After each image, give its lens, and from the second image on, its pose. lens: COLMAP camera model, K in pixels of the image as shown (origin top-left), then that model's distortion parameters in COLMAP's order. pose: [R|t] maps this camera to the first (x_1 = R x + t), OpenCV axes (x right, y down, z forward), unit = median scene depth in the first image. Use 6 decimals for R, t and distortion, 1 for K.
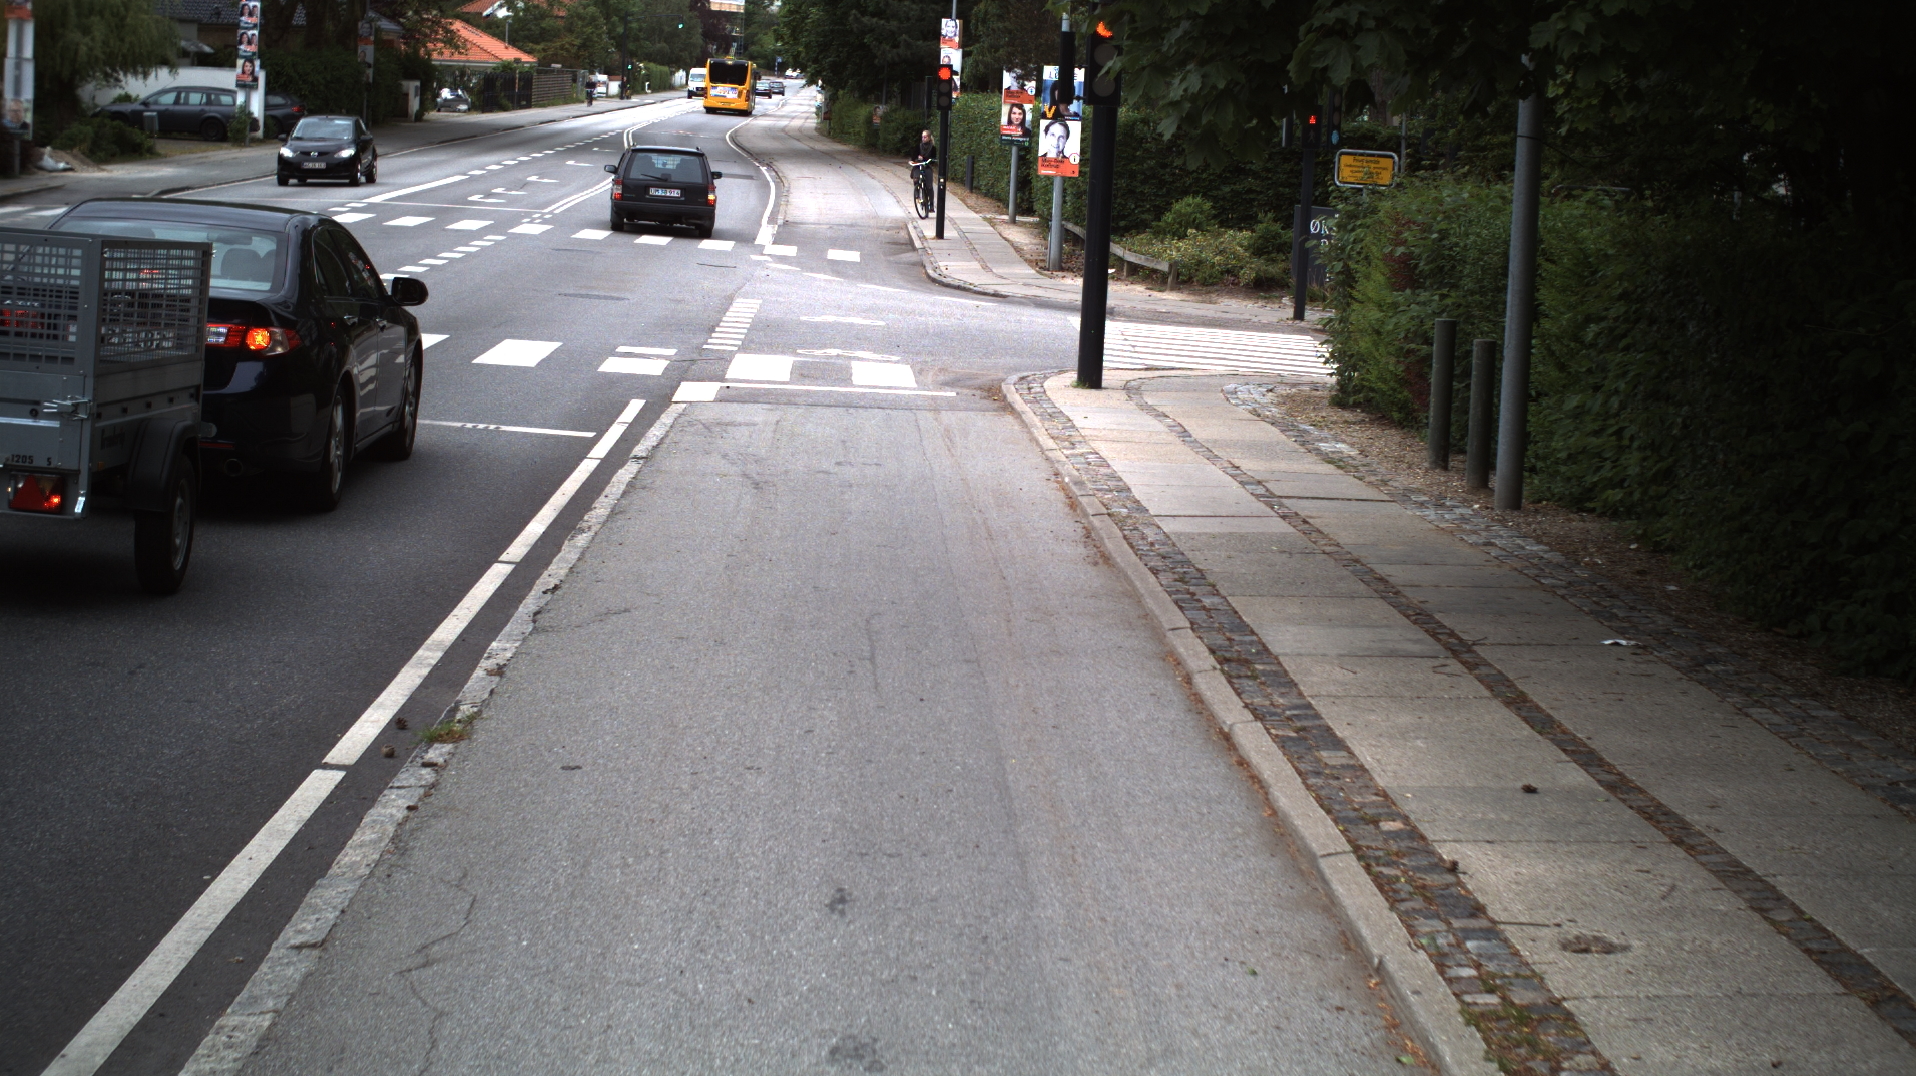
lens RADIAL K [[3335.7, 0, 958.0], [0, 3335.7, 538.0], [0, 0, 1]] dist [-0.279379, 0.281129]
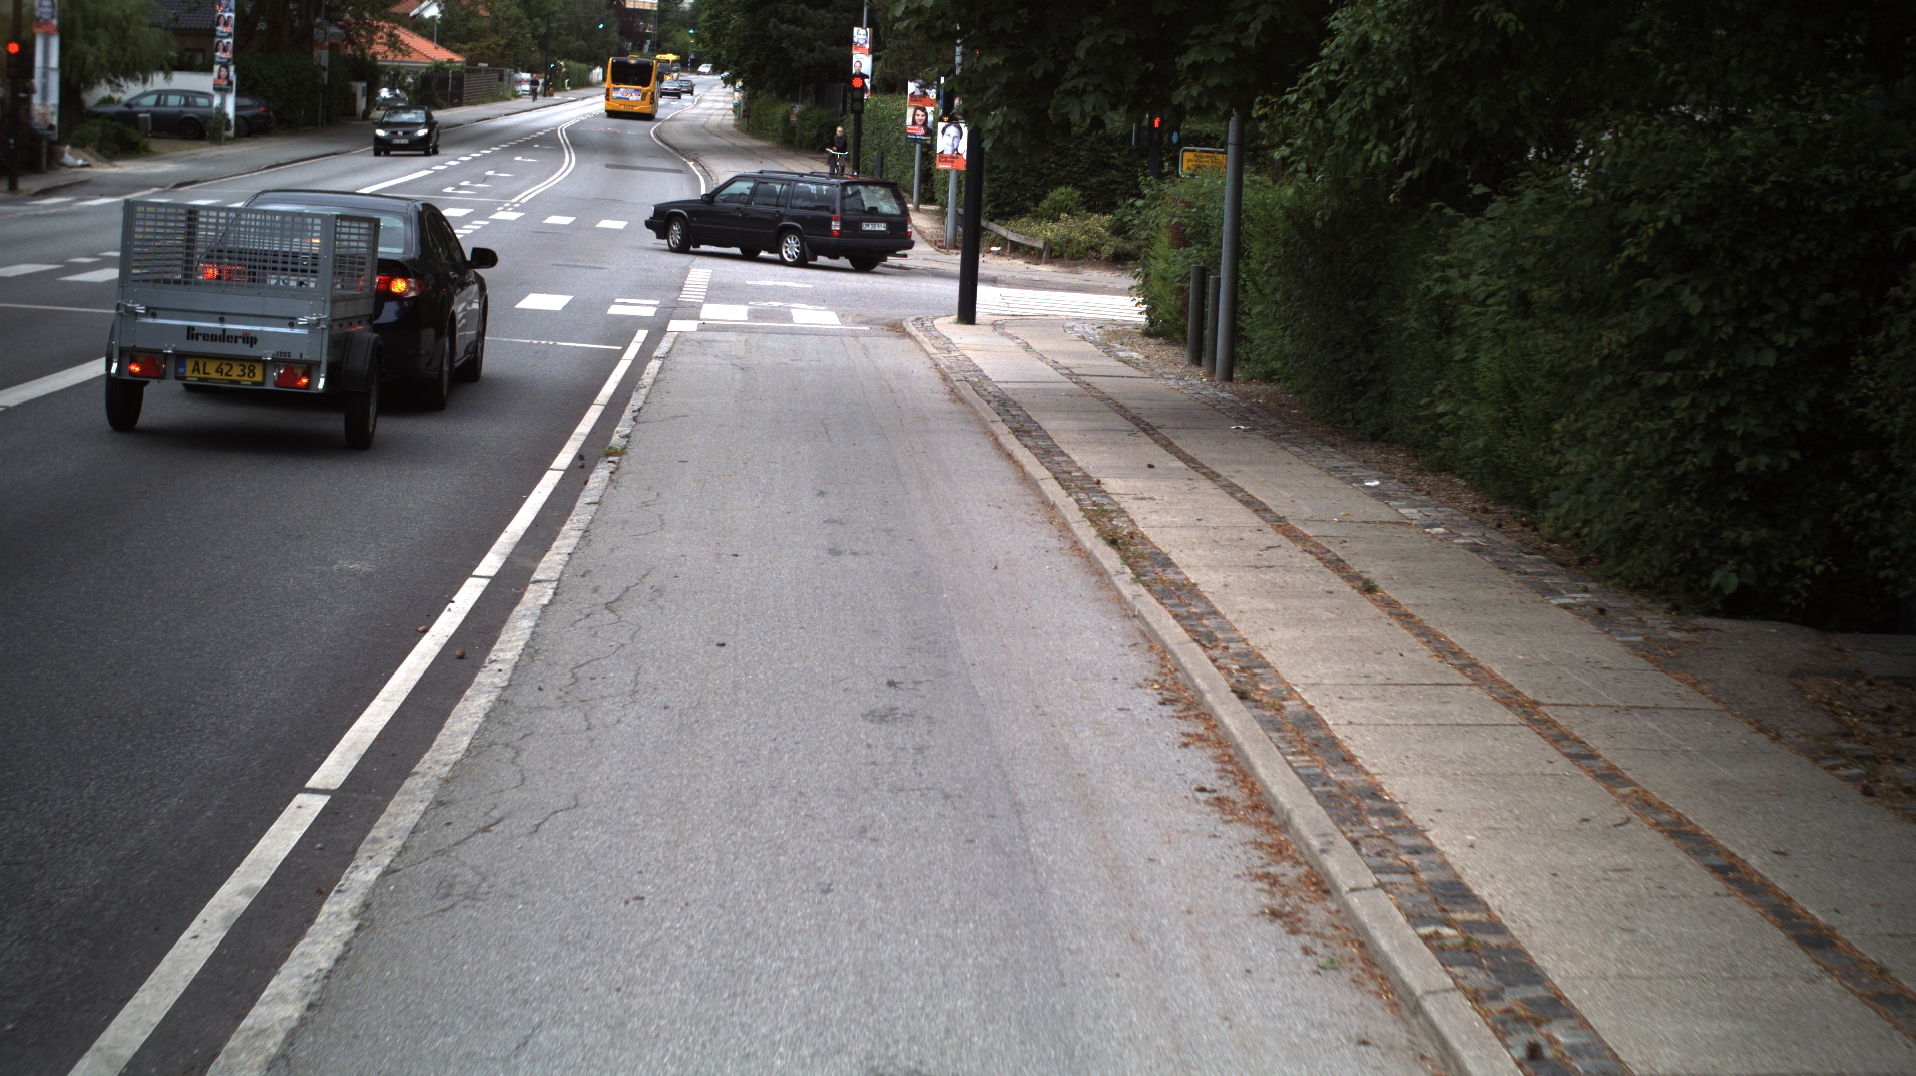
lens RADIAL K [[3335.7, 0, 958.0], [0, 3335.7, 538.0], [0, 0, 1]] dist [-0.279379, 0.281129]
pose [[0.999636, -0.003937, 0.026709, -0.000438], [0.003885, 0.999990, 0.002015, 0.016773], [-0.026716, -0.001911, 0.999641, -0.155058]]
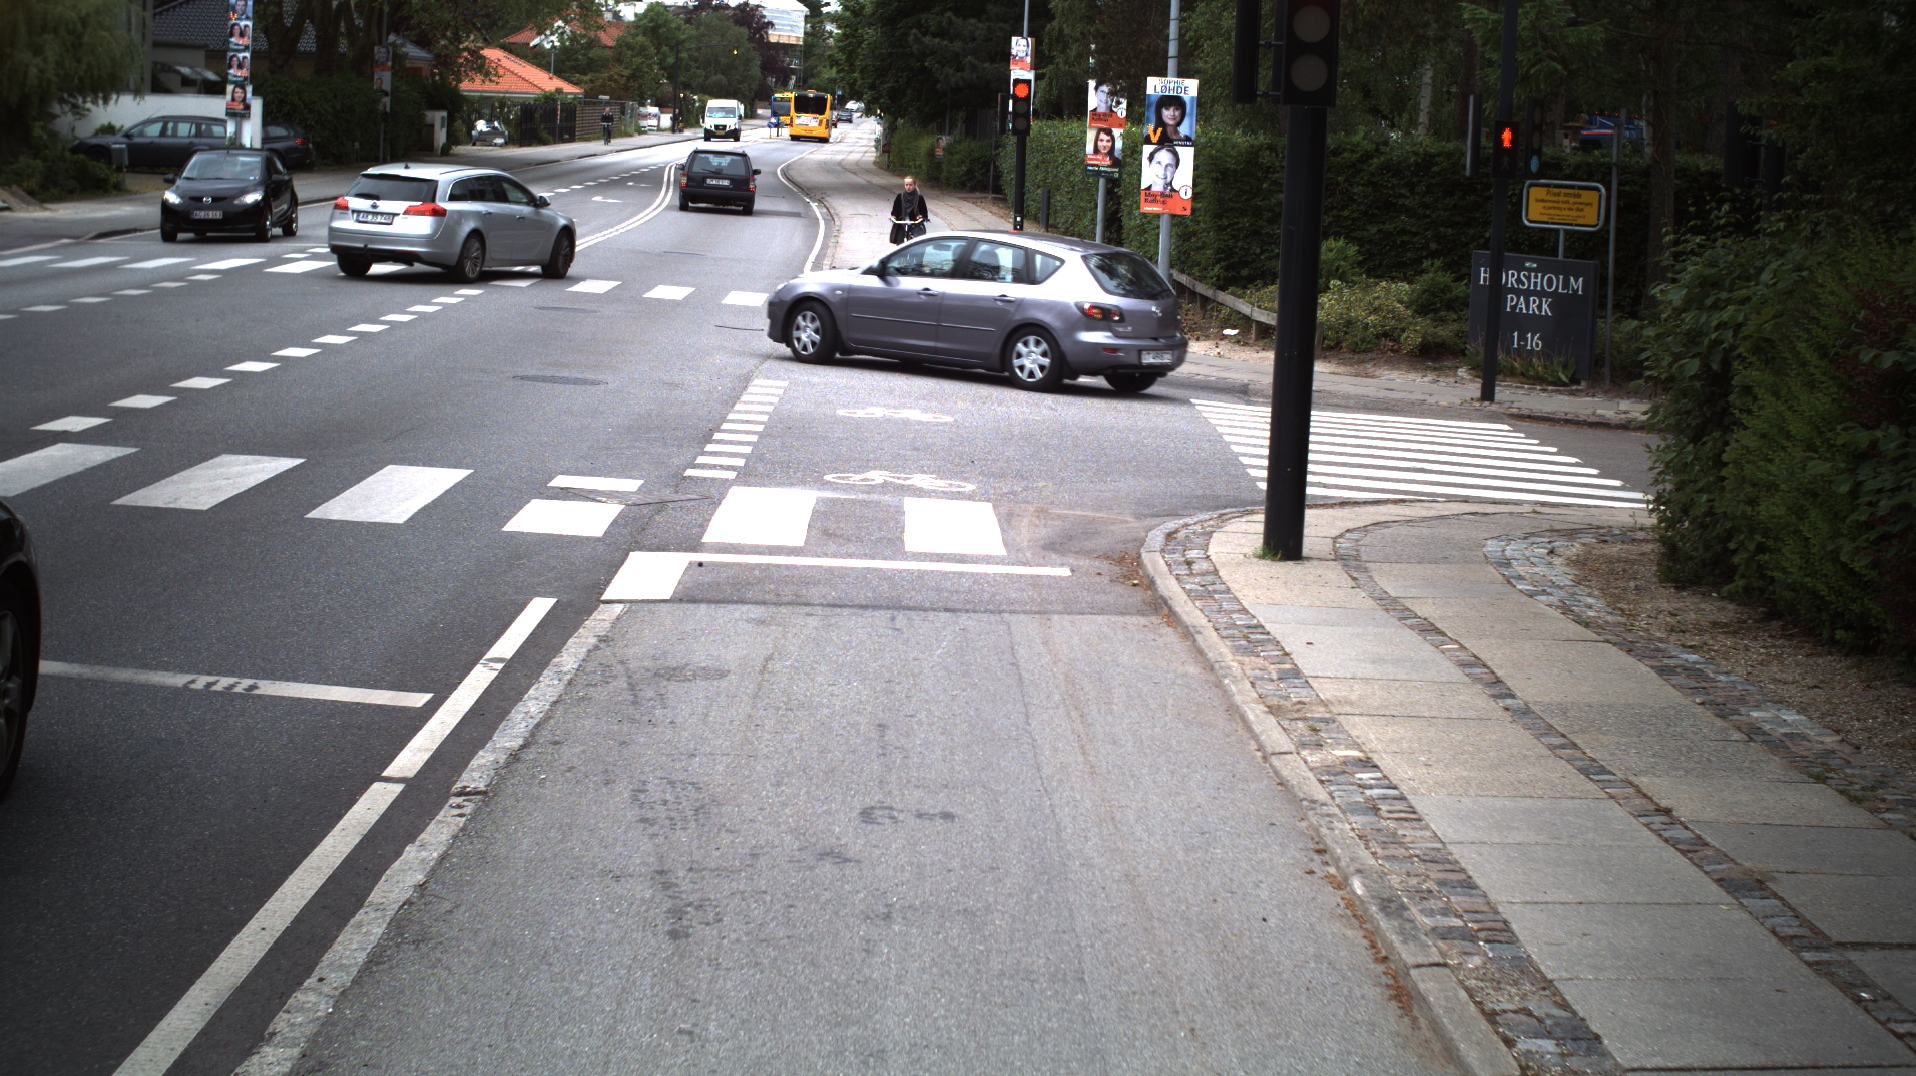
lens RADIAL K [[3335.7, 0, 958.0], [0, 3335.7, 538.0], [0, 0, 1]] dist [-0.279379, 0.281129]
pose [[0.999817, -0.002337, -0.019010, -0.003970], [0.002139, 0.999943, -0.010414, -0.017547], [0.019033, 0.010371, 0.999765, 0.154686]]
